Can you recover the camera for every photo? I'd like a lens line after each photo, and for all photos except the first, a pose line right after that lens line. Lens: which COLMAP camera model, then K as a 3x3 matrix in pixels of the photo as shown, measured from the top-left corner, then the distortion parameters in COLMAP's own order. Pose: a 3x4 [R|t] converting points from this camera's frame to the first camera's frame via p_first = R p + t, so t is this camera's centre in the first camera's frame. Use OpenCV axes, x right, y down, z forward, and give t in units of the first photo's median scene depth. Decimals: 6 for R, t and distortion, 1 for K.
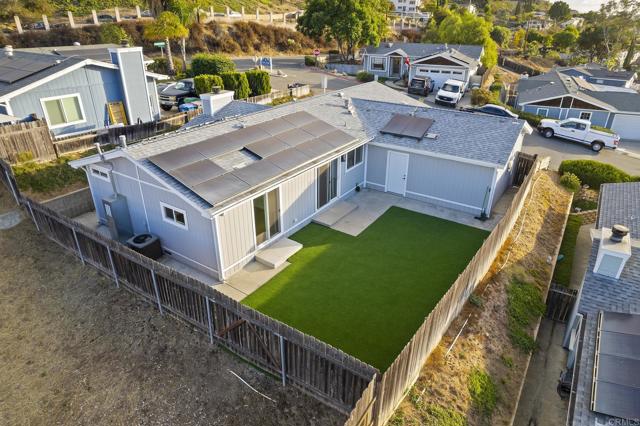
lens RADIAL K [[405.5, 0, 316.7], [0, 405.5, 219.3], [0, 0, 1]] dist [-0.077219, 0.063882]
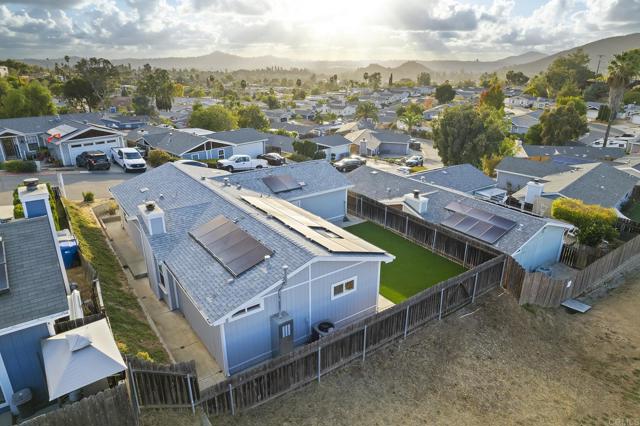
lens RADIAL K [[413.5, 0, 320.0], [0, 413.5, 213.0], [0, 0, 1]] dist [-0.092107, 0.091851]
pose [[0.345436, -0.328057, 0.879234, -1.086266], [0.426683, 0.889370, 0.164203, -0.346499], [-0.835832, 0.318432, 0.447197, 0.326242]]
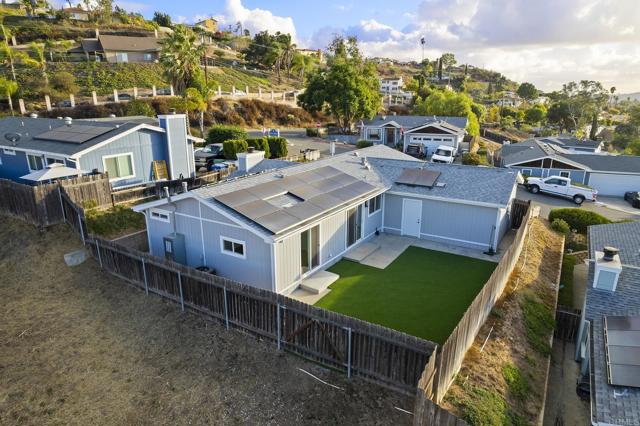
lens RADIAL K [[405.5, 0, 316.7], [0, 405.5, 219.3], [0, 0, 1]] dist [-0.077219, 0.063882]
pose [[0.999485, -0.014498, 0.028643, -0.112256], [0.019268, 0.984554, -0.174017, 0.091185], [-0.025678, 0.174479, 0.984326, -0.126221]]
